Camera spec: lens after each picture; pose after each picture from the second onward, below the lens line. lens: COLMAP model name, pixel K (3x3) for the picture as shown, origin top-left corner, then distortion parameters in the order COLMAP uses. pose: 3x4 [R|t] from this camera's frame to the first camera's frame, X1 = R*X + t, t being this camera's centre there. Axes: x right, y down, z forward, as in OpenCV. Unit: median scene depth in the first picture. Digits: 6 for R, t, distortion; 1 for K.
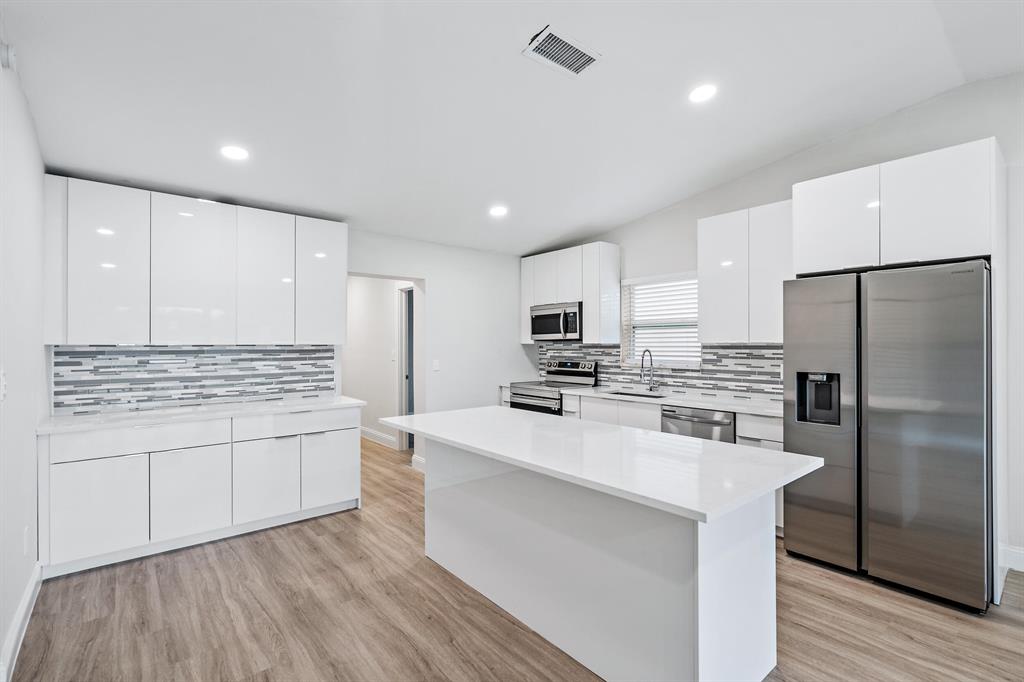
lens RADIAL K [[466.7, 0, 512.0], [0, 466.7, 341.0], [0, 0, 1]] dist [-0.021435, -0.000001]
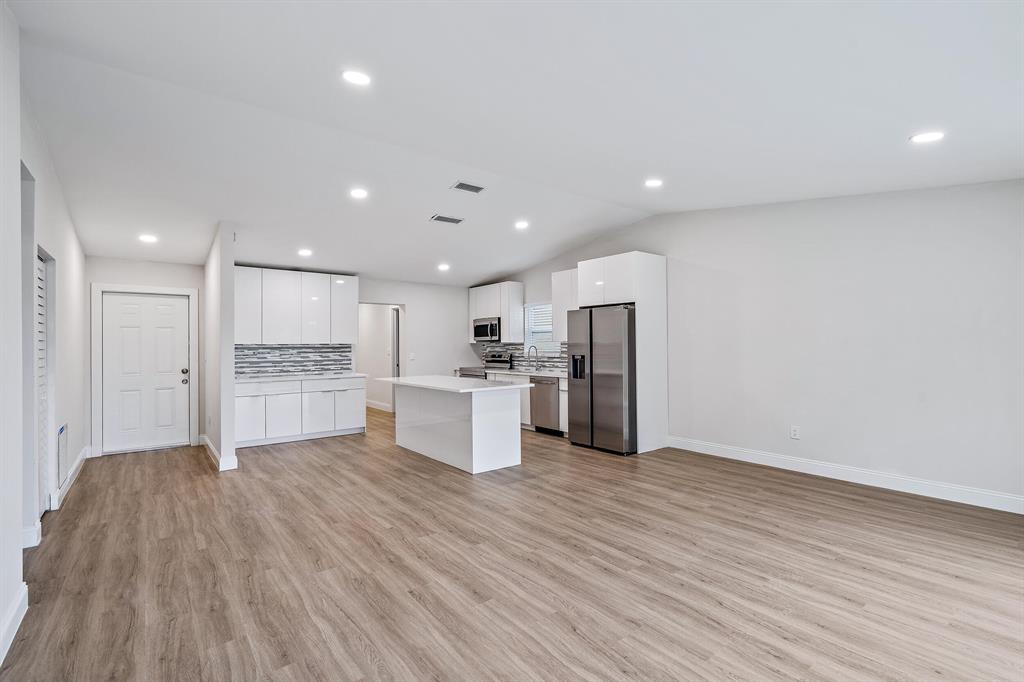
lens RADIAL K [[466.7, 0, 512.0], [0, 466.7, 341.0], [0, 0, 1]] dist [-0.021435, -0.000001]
pose [[0.999637, -0.006699, -0.026112, 0.259930], [0.006613, 0.999972, -0.003382, 0.006040], [0.026134, 0.003208, 0.999653, -0.712561]]
